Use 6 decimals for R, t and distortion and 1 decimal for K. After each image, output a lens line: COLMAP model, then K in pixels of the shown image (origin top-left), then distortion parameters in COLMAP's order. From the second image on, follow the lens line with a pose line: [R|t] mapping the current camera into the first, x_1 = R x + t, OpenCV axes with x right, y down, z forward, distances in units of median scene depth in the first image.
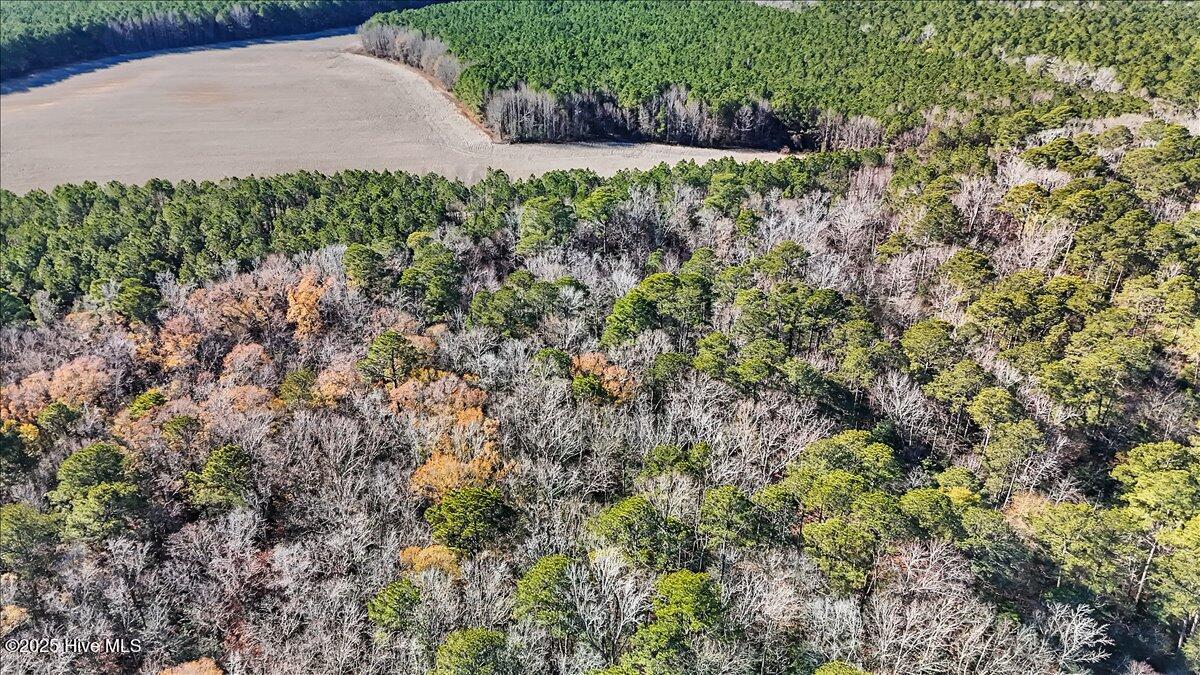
lens RADIAL K [[889.5, 0, 606.4], [0, 889.5, 333.3], [0, 0, 1]] dist [0.090431, -0.089810]
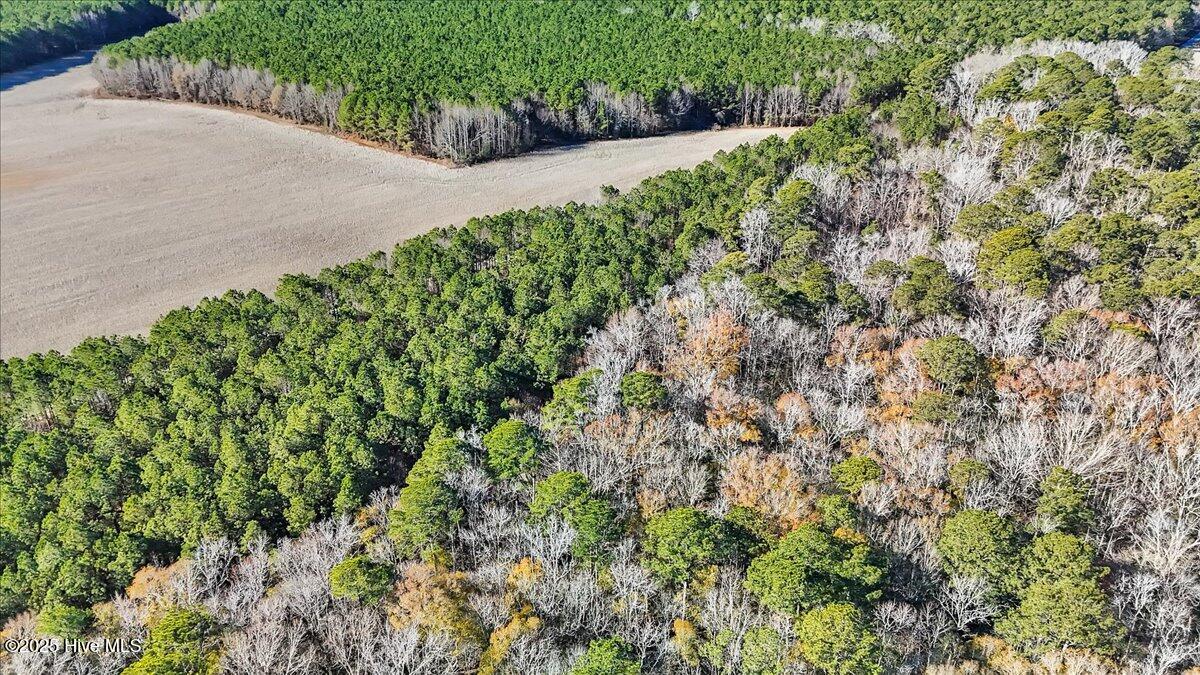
lens RADIAL K [[889.5, 0, 603.5], [0, 889.5, 340.5], [0, 0, 1]] dist [0.090431, -0.089810]
pose [[0.849232, -0.261034, 0.458985, -0.456405], [0.252731, 0.964163, 0.080726, -0.077686], [-0.463608, 0.047445, 0.884769, 0.128188]]
